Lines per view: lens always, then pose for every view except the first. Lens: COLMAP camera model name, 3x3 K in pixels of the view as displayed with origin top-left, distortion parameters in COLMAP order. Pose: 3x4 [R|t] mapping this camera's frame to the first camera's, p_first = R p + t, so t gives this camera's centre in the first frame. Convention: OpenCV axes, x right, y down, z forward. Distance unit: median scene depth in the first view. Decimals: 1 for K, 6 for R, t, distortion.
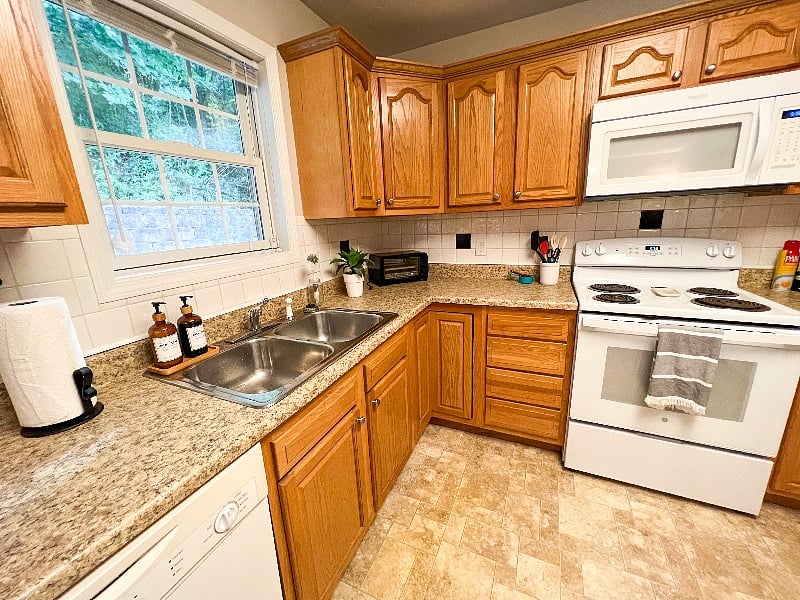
lens RADIAL K [[321.0, 0, 395.9], [0, 321.0, 299.5], [0, 0, 1]] dist [0.003052, -0.001022]
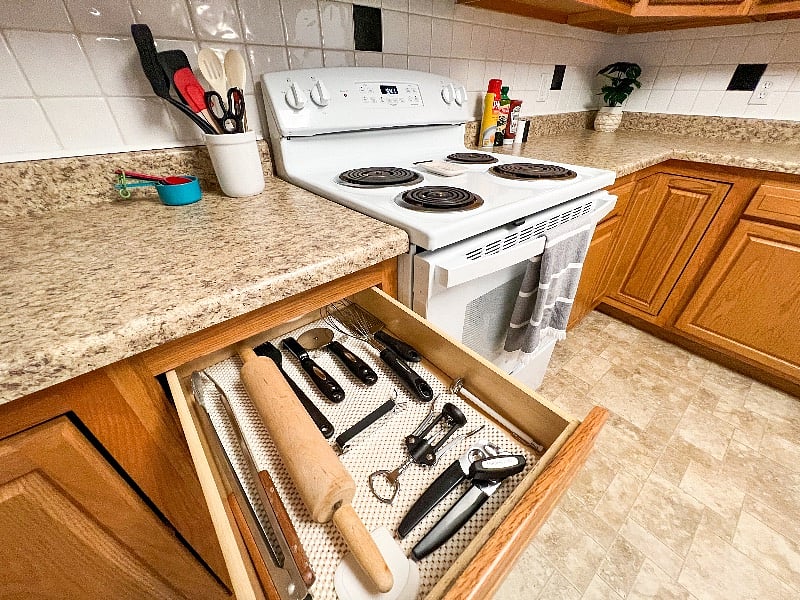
lens RADIAL K [[321.0, 0, 400.7], [0, 321.0, 298.7], [0, 0, 1]] dist [0.003052, -0.001022]
pose [[0.427844, -0.463707, 0.775839, 0.235708], [0.193217, 0.885449, 0.422668, -0.081161], [-0.882959, -0.030931, 0.468429, 0.817314]]
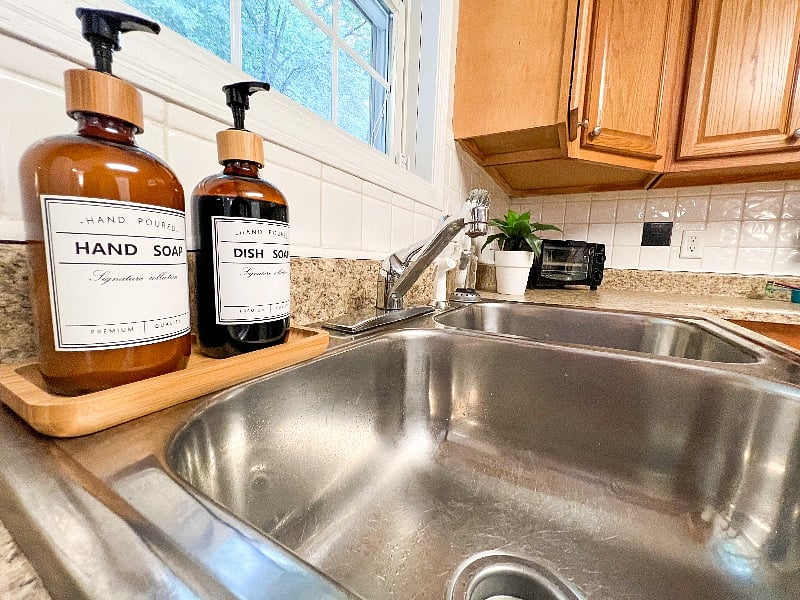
lens RADIAL K [[321.0, 0, 397.3], [0, 321.0, 301.5], [0, 0, 1]] dist [0.003052, -0.001022]
pose [[0.993167, 0.093014, -0.070487, -0.353032], [-0.101016, 0.987611, -0.120087, 0.111244], [0.058444, 0.126386, 0.990258, 0.545419]]
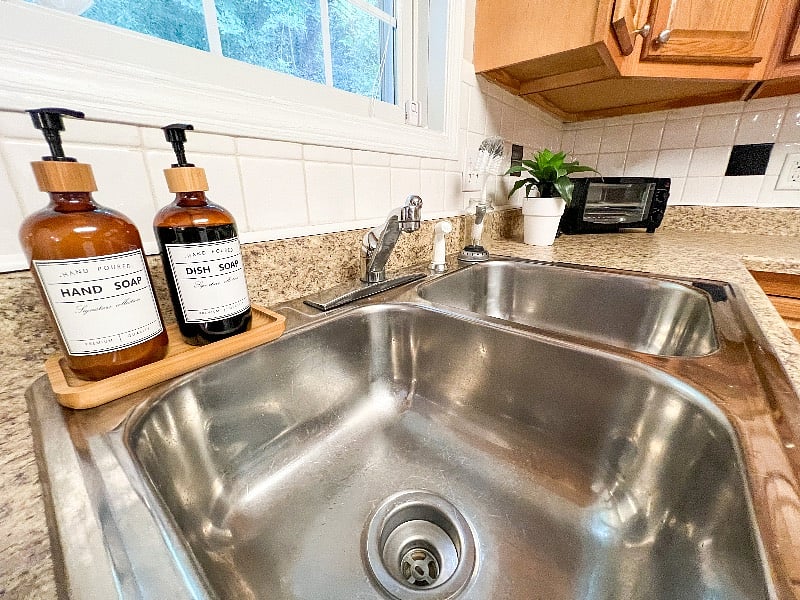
lens RADIAL K [[321.0, 0, 396.6], [0, 321.0, 300.2], [0, 0, 1]] dist [0.003052, -0.001022]
pose [[0.964339, 0.119562, -0.236125, -0.270396], [-0.098554, 0.990206, 0.098893, 0.063810], [0.245637, -0.072095, 0.966677, 0.528493]]
